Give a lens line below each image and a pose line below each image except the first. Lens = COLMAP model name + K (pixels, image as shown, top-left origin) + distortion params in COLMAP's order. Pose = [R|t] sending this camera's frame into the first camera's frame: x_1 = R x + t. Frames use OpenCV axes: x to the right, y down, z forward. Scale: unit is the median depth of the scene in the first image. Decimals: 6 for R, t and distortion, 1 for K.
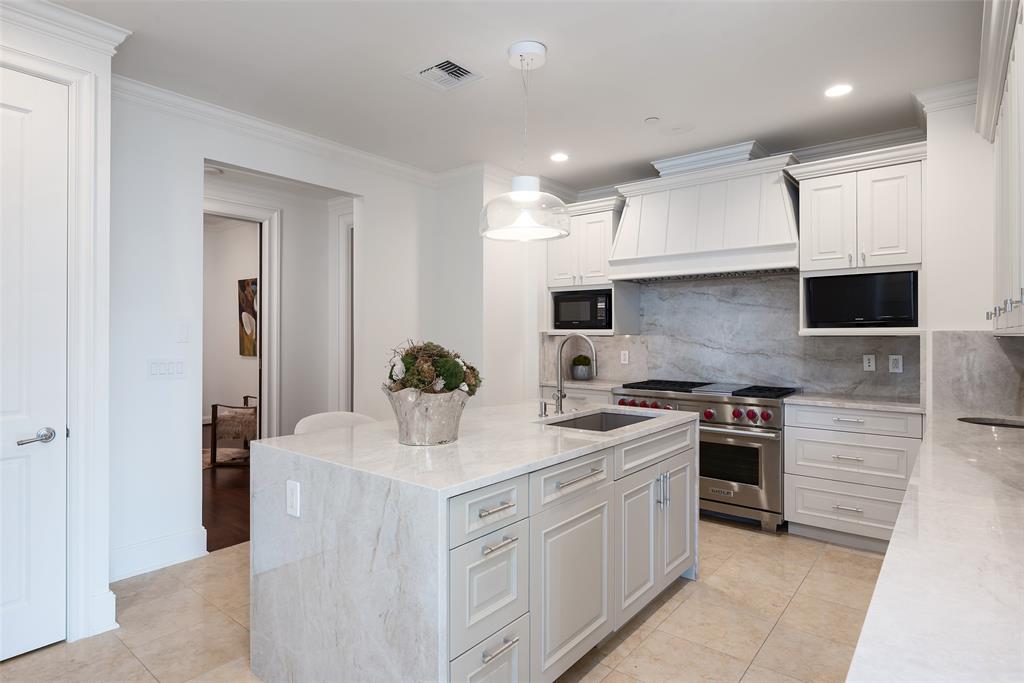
lens RADIAL K [[542.5, 0, 489.2], [0, 542.5, 330.1], [0, 0, 1]] dist [0.000195, -0.000241]
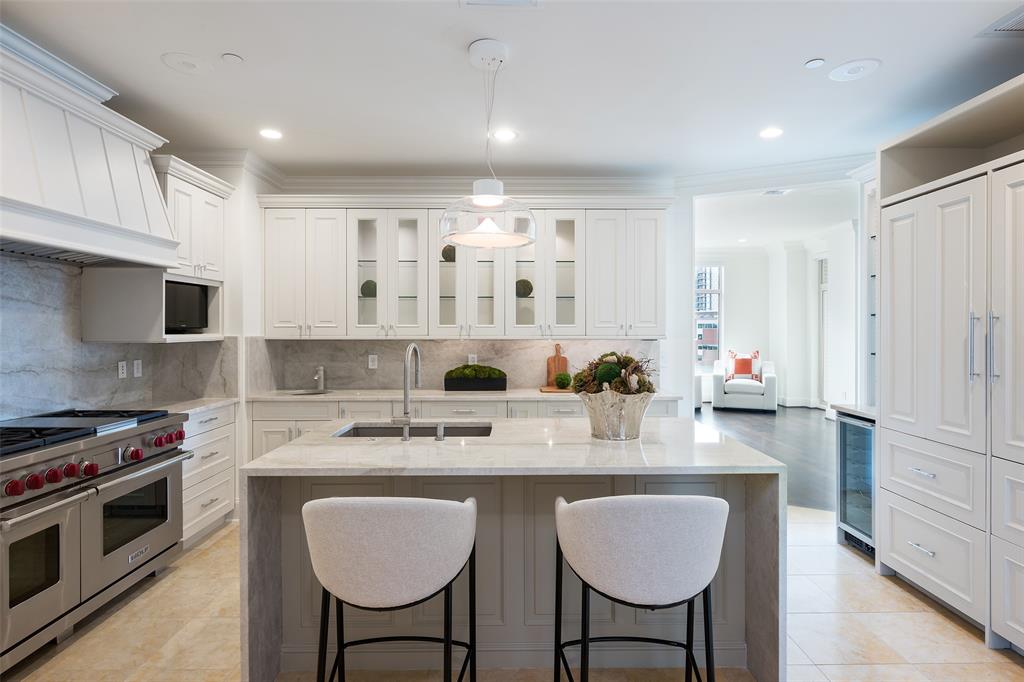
lens RADIAL K [[542.5, 0, 489.2], [0, 542.5, 329.6], [0, 0, 1]] dist [0.000195, -0.000241]
pose [[-0.618236, -0.000875, 0.785992, -0.460349], [-0.005414, 0.999980, -0.003145, -0.011491], [-0.785974, -0.006200, -0.618229, 1.080178]]
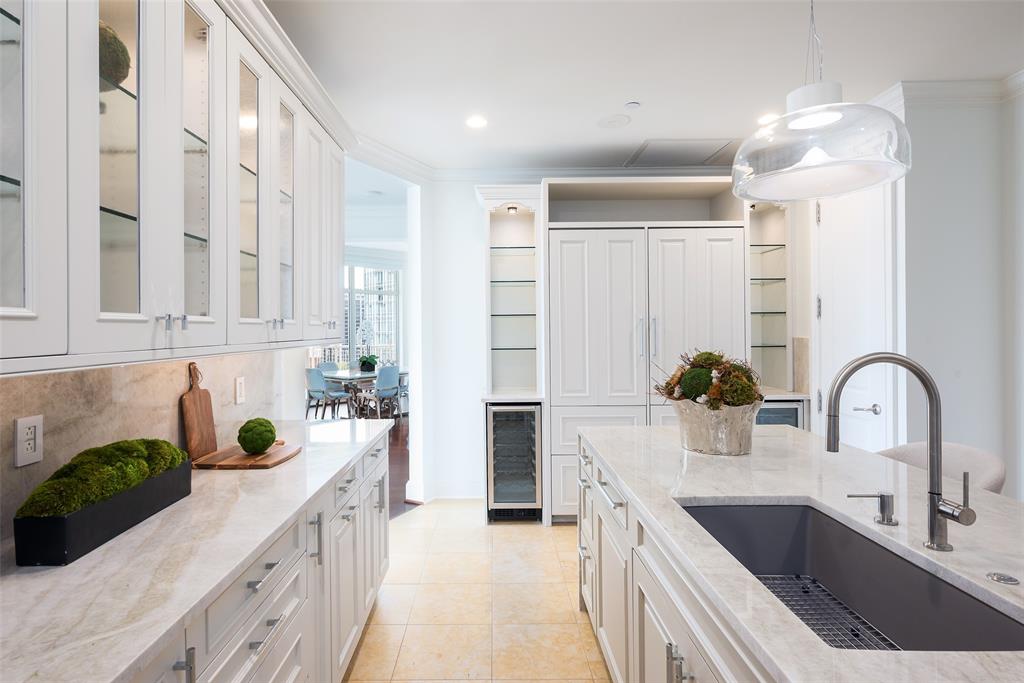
lens RADIAL K [[542.5, 0, 489.2], [0, 542.5, 330.1], [0, 0, 1]] dist [0.000195, -0.000241]
pose [[-0.765589, 0.006823, -0.643294, 0.492512], [0.010748, 0.999940, -0.002186, -0.011714], [0.643241, -0.008588, -0.765616, 0.826932]]
